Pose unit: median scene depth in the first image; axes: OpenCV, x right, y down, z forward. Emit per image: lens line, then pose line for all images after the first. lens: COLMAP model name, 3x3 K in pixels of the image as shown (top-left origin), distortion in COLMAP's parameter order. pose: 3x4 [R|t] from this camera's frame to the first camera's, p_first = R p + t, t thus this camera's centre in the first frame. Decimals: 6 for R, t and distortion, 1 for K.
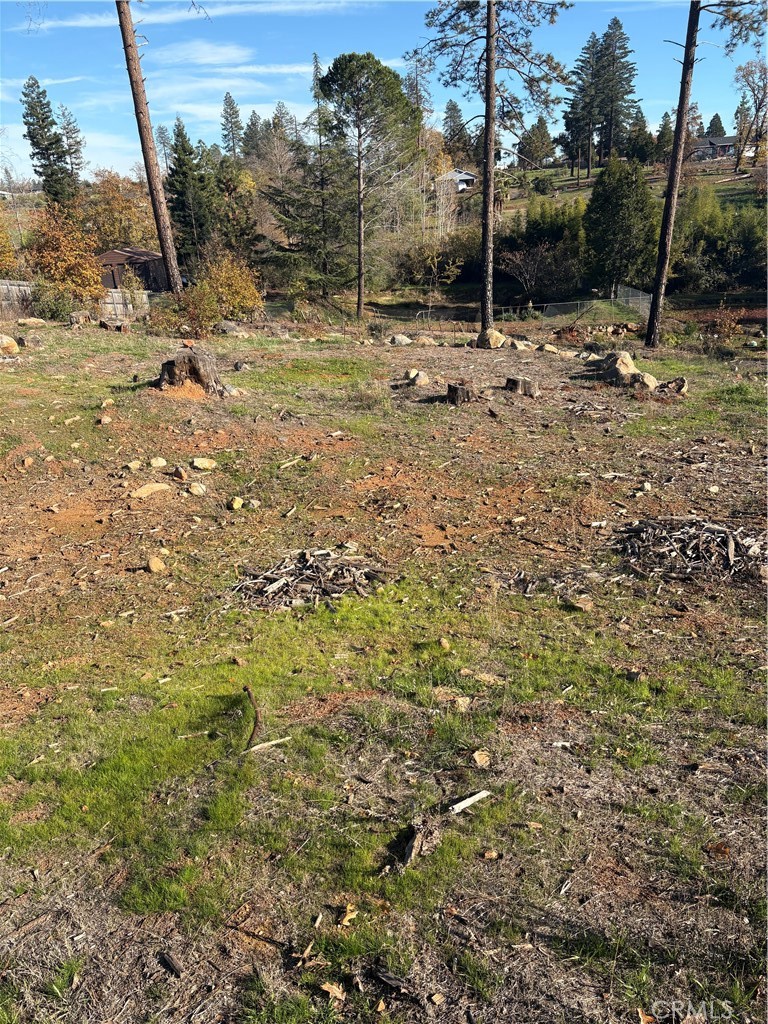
lens RADIAL K [[756.0, 0, 387.2], [0, 756.0, 515.6], [0, 0, 1]] dist [0.051384, -0.056685]
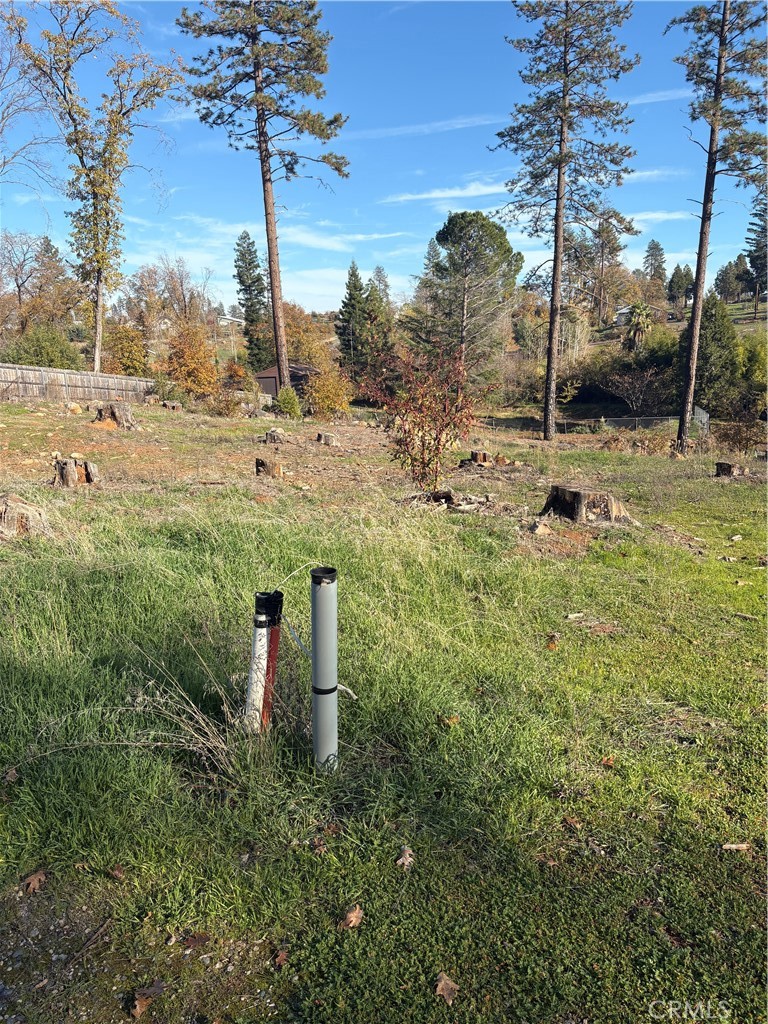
lens RADIAL K [[757.0, 0, 384.0], [0, 757.0, 512.0], [0, 0, 1]] dist [0.049643, -0.064787]
pose [[0.964727, 0.076081, -0.252020, 0.132523], [-0.114631, 0.983208, -0.141991, 0.033730], [0.236985, 0.165871, 0.957249, -0.076103]]
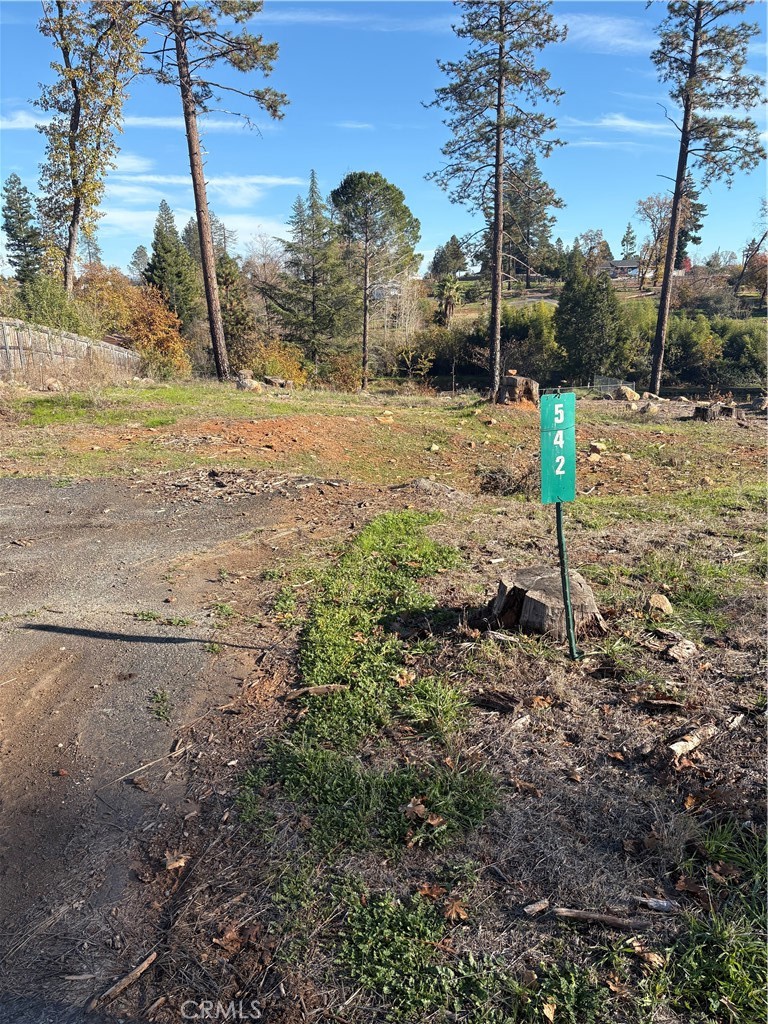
lens RADIAL K [[756.0, 0, 387.2], [0, 756.0, 515.6], [0, 0, 1]] dist [0.051384, -0.056685]
pose [[0.992627, 0.001229, 0.121199, -0.112561], [0.013845, 0.992254, -0.123451, 0.031158], [-0.120412, 0.124218, 0.984922, -0.040414]]
